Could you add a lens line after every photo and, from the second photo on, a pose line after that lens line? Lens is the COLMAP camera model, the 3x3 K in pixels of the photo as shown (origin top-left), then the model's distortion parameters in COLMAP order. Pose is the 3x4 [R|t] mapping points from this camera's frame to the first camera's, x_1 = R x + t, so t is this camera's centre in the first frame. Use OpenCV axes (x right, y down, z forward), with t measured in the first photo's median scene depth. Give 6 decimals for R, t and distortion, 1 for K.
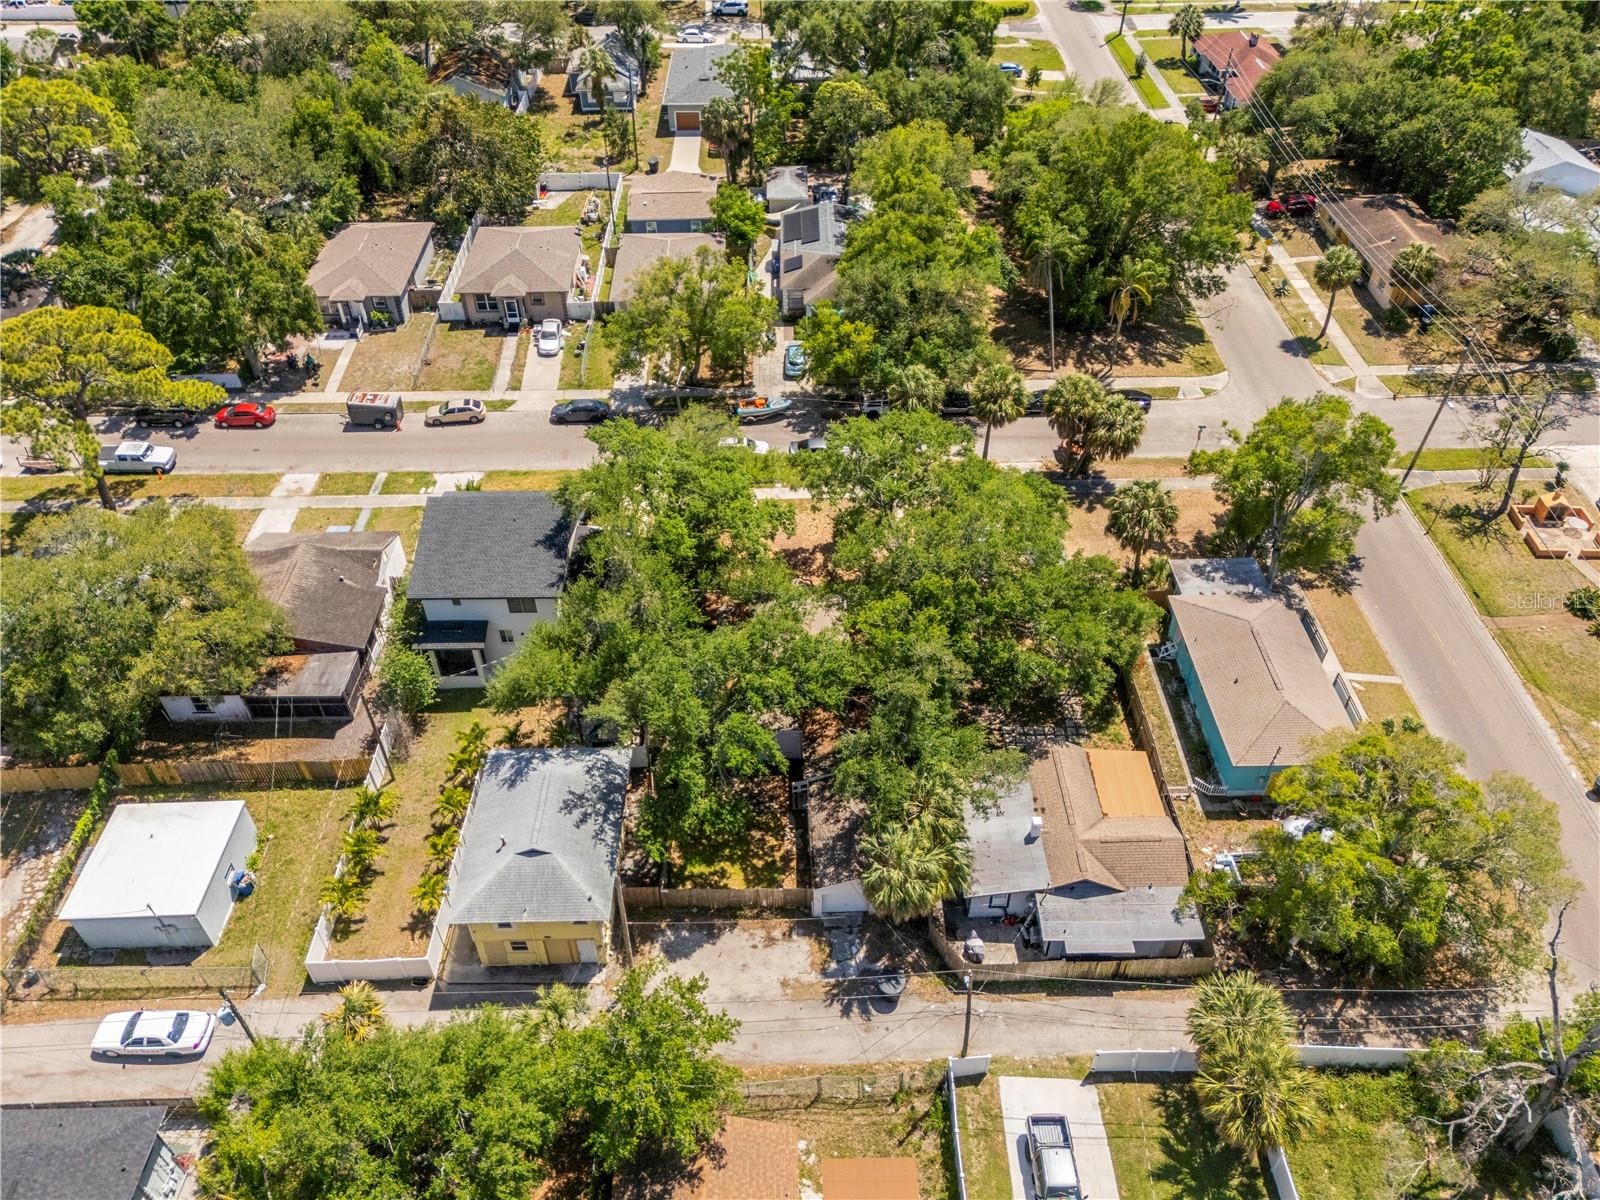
lens RADIAL K [[1176.2, 0, 800.0], [0, 1176.2, 600.0], [0, 0, 1]] dist [0.068970, -0.059016]
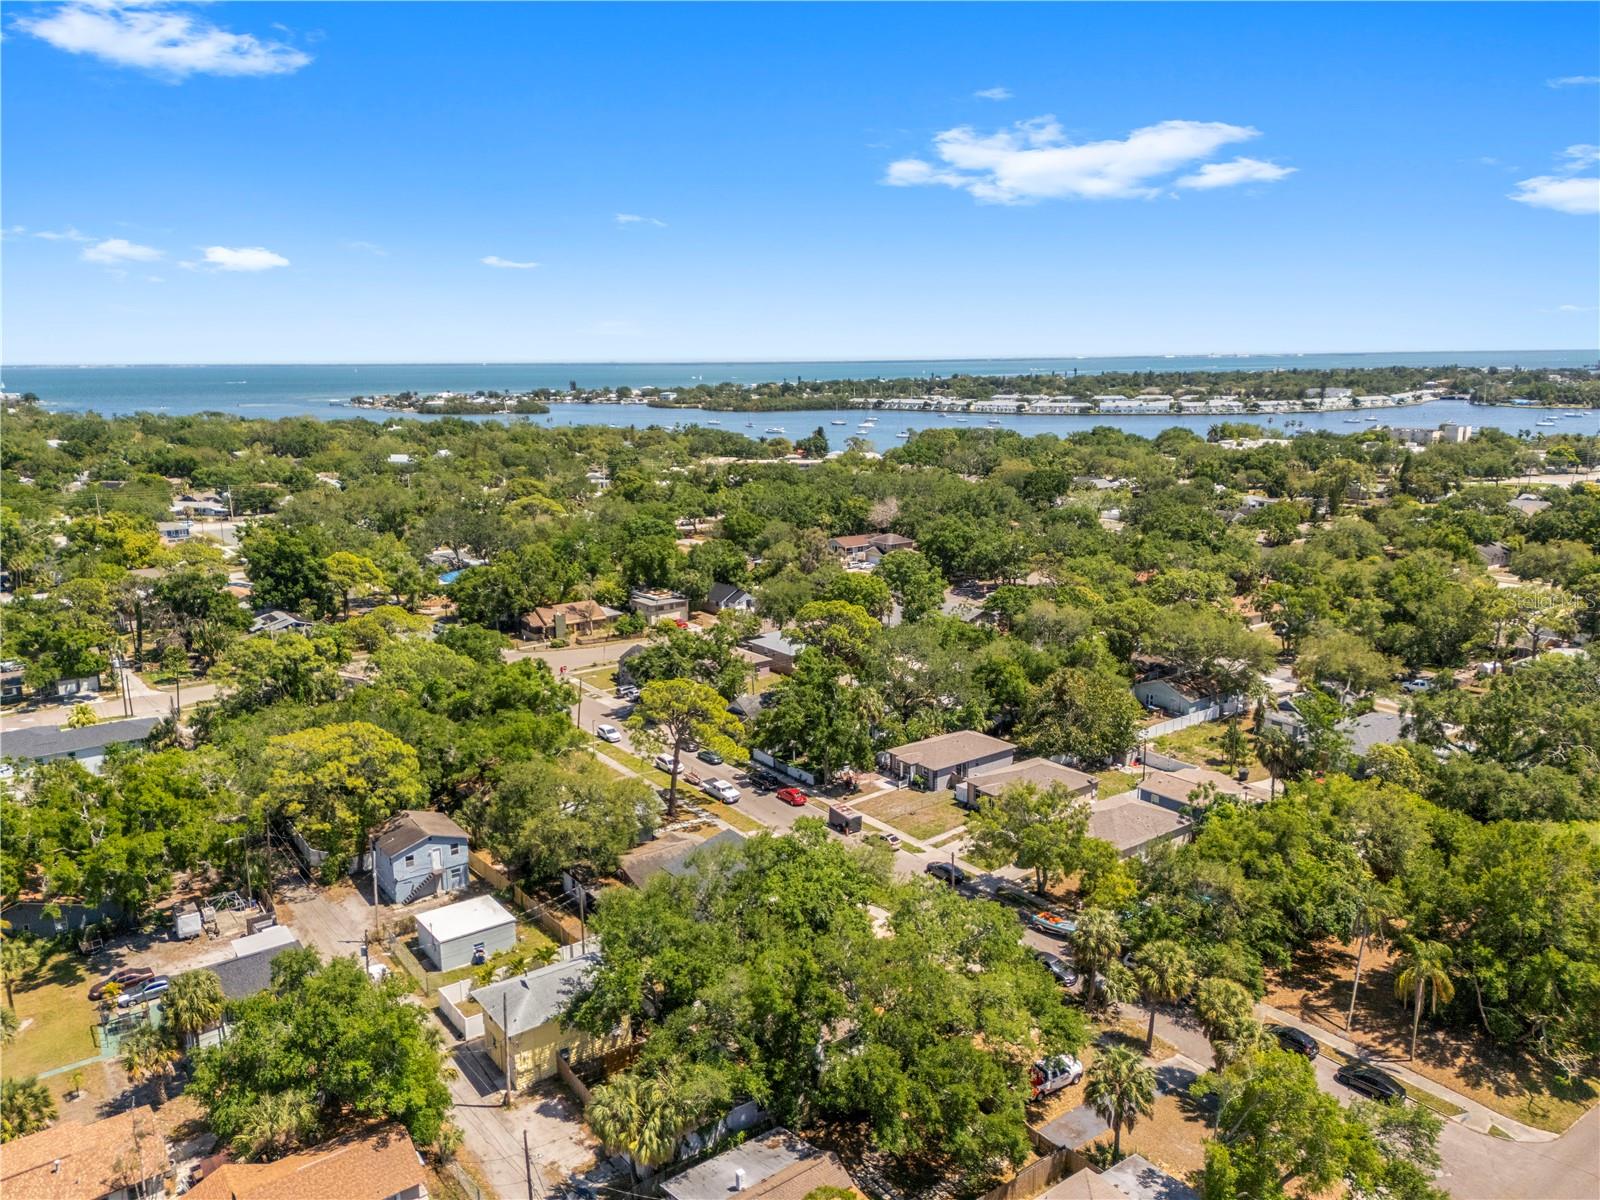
lens RADIAL K [[1166.2, 0, 800.0], [0, 1166.2, 600.0], [0, 0, 1]] dist [0.109193, -0.125798]
pose [[0.575350, 0.164267, -0.801242, 0.780917], [-0.544026, 0.808360, -0.224924, -0.030109], [0.610744, 0.565306, 0.554455, 0.041974]]
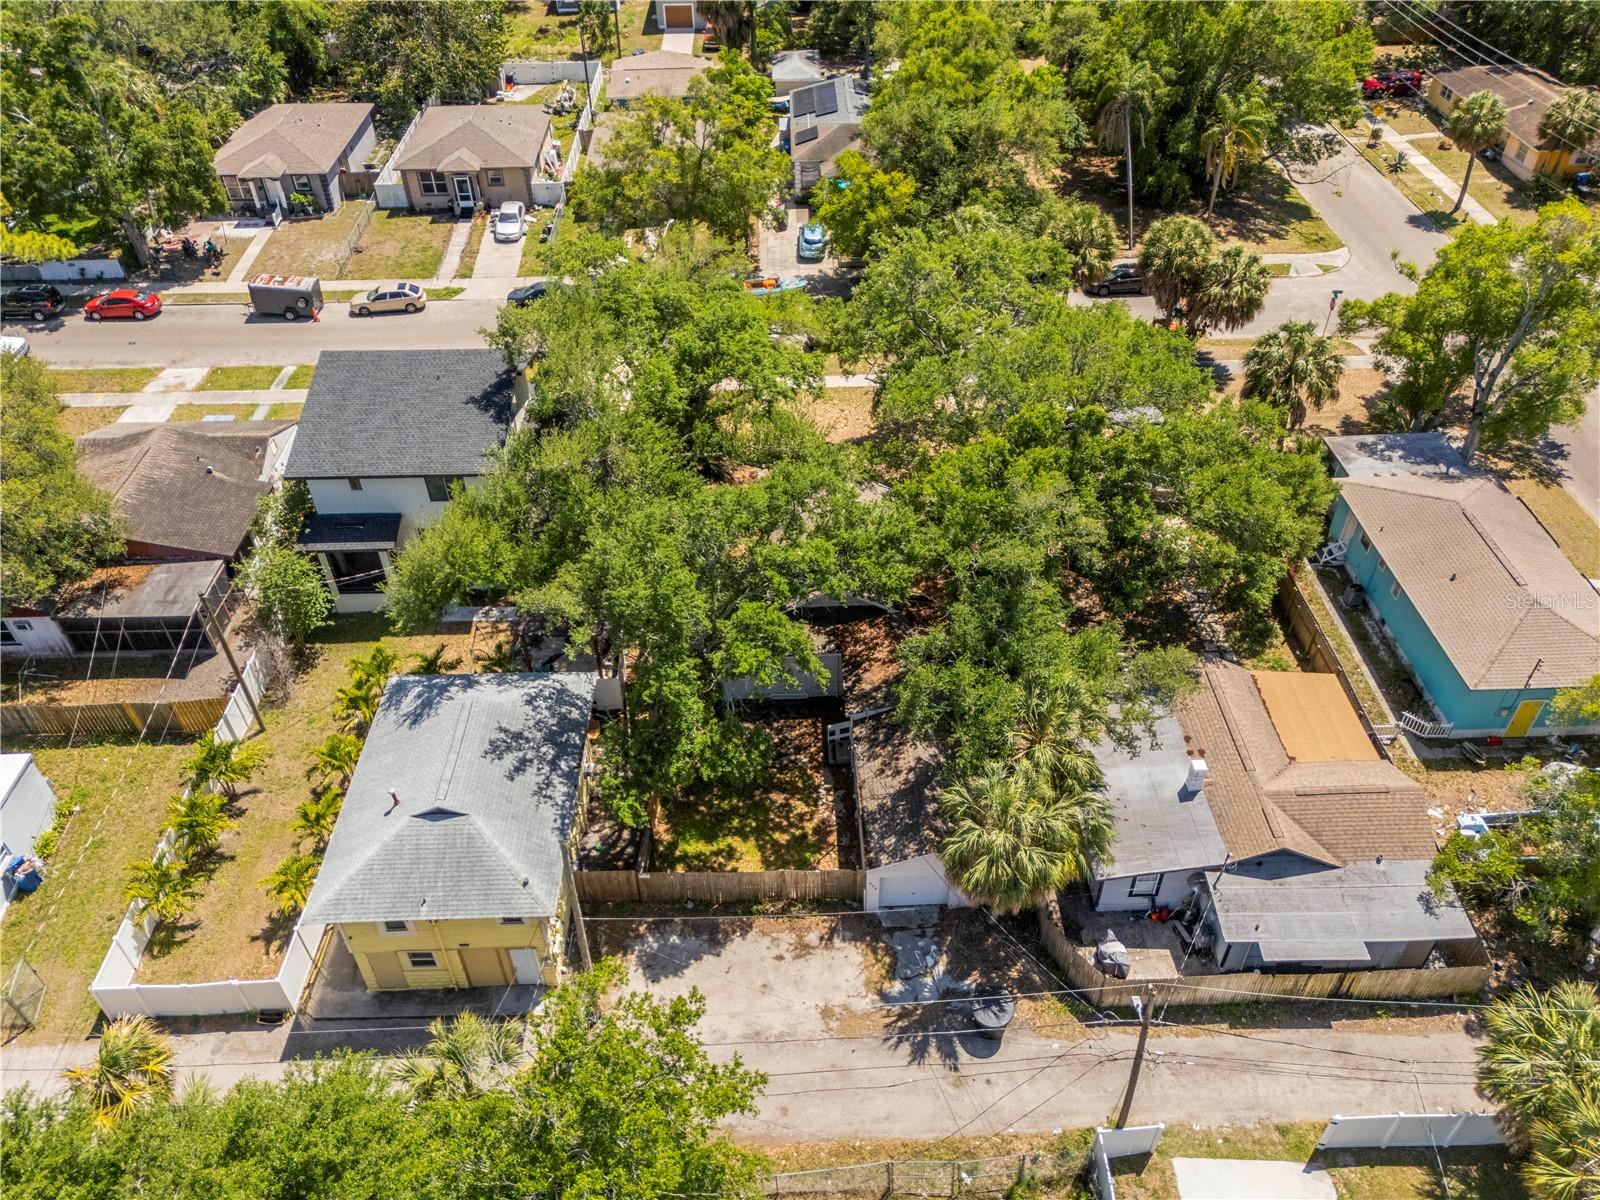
lens RADIAL K [[1176.2, 0, 800.0], [0, 1176.2, 600.0], [0, 0, 1]] dist [0.068970, -0.059016]
pose [[0.999938, -0.011131, -0.000353, -0.017252], [0.011116, 0.999546, -0.027987, 0.078131], [0.000664, 0.027981, 0.999608, 0.232180]]
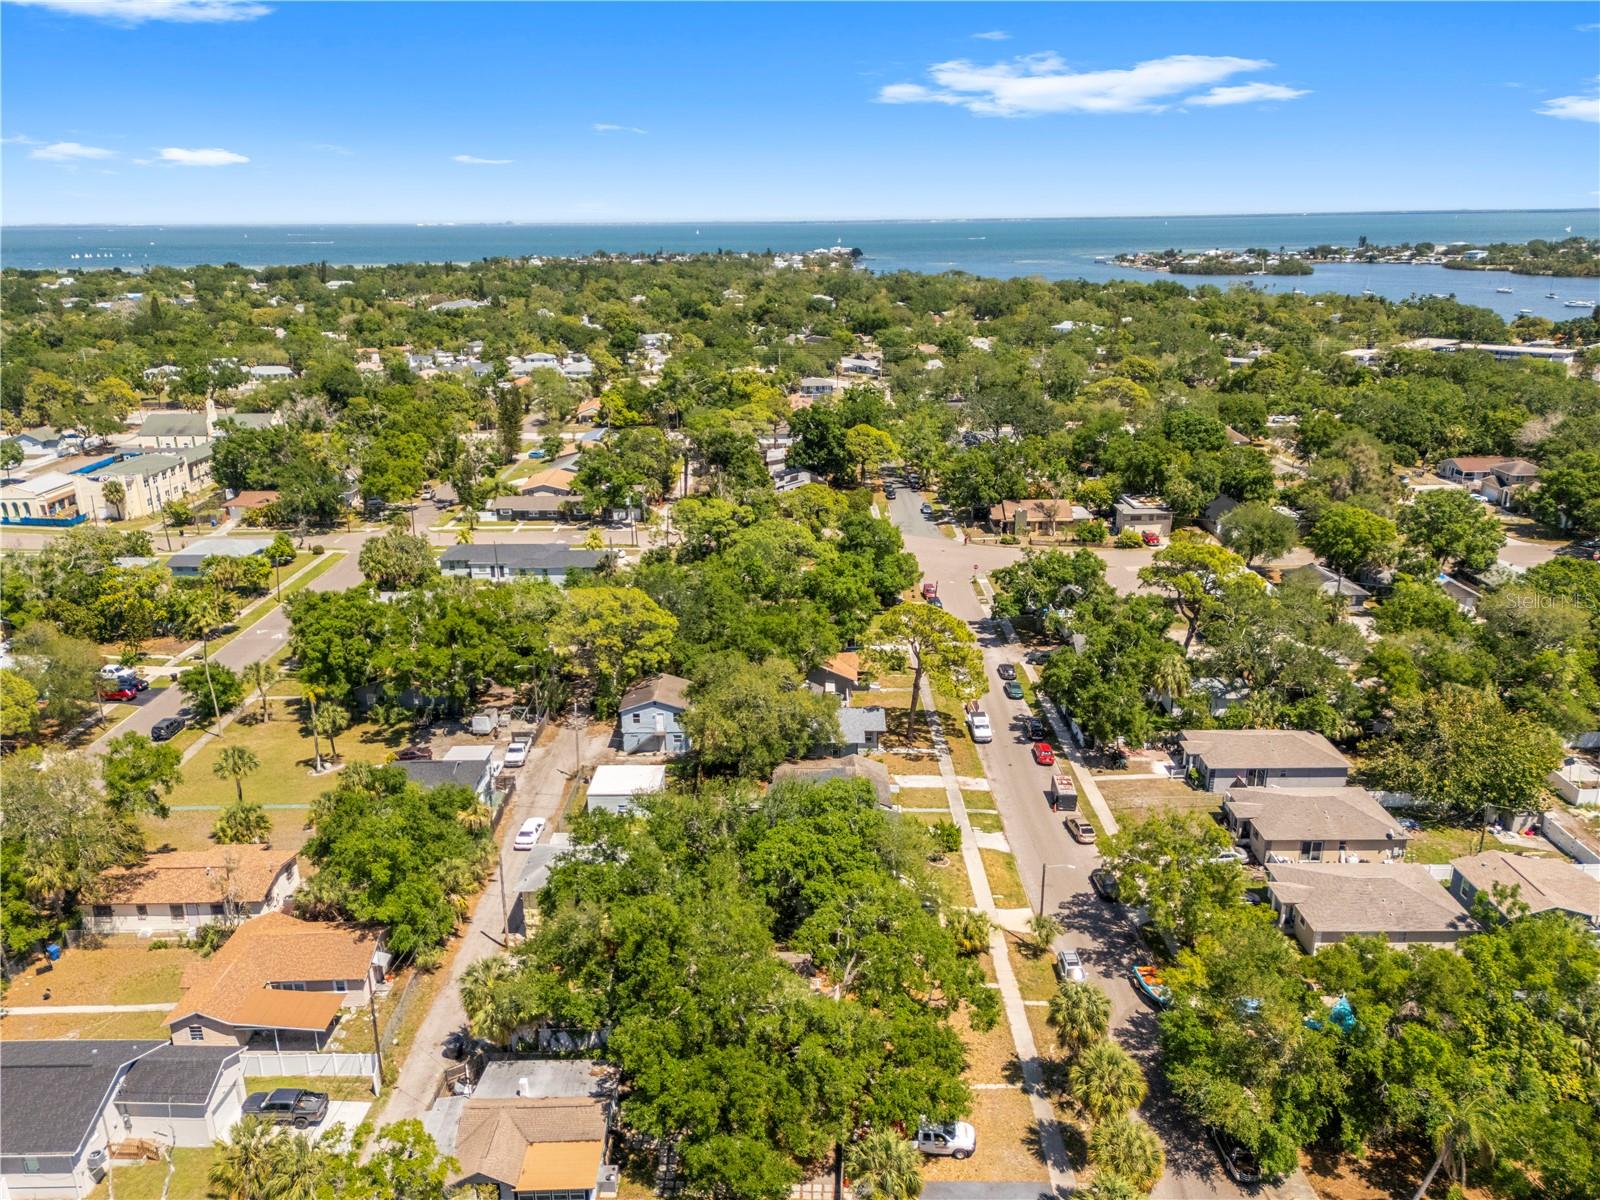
lens RADIAL K [[1166.2, 0, 800.0], [0, 1166.2, 600.0], [0, 0, 1]] dist [0.109193, -0.125798]
pose [[-0.028623, 0.312674, -0.949429, 0.878380], [-0.663270, 0.704655, 0.252059, -0.489130], [0.747833, 0.636942, 0.187218, 0.471698]]
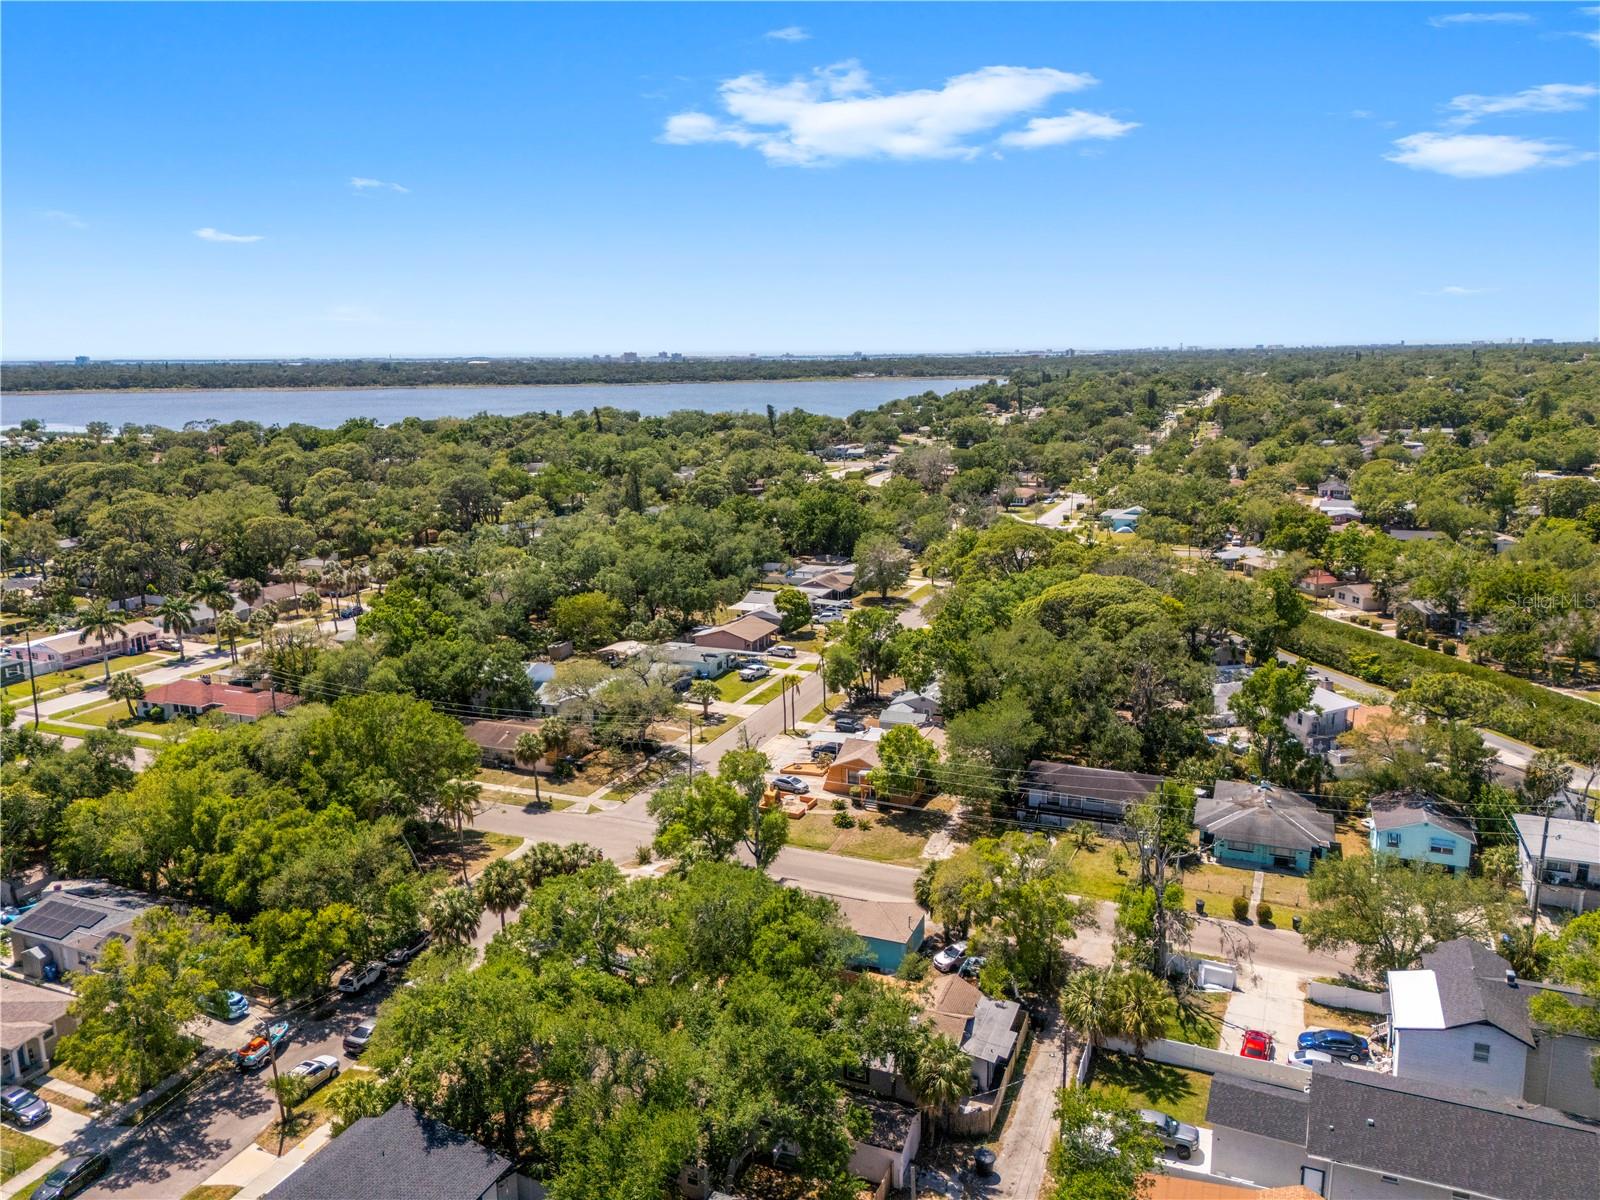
lens RADIAL K [[1170.6, 0, 800.0], [0, 1170.6, 600.0], [0, 0, 1]] dist [0.103977, -0.131224]
pose [[0.398596, -0.186466, 0.897971, -0.698770], [0.622258, 0.774254, -0.115435, -0.076753], [-0.673733, 0.604781, 0.424644, 0.159834]]
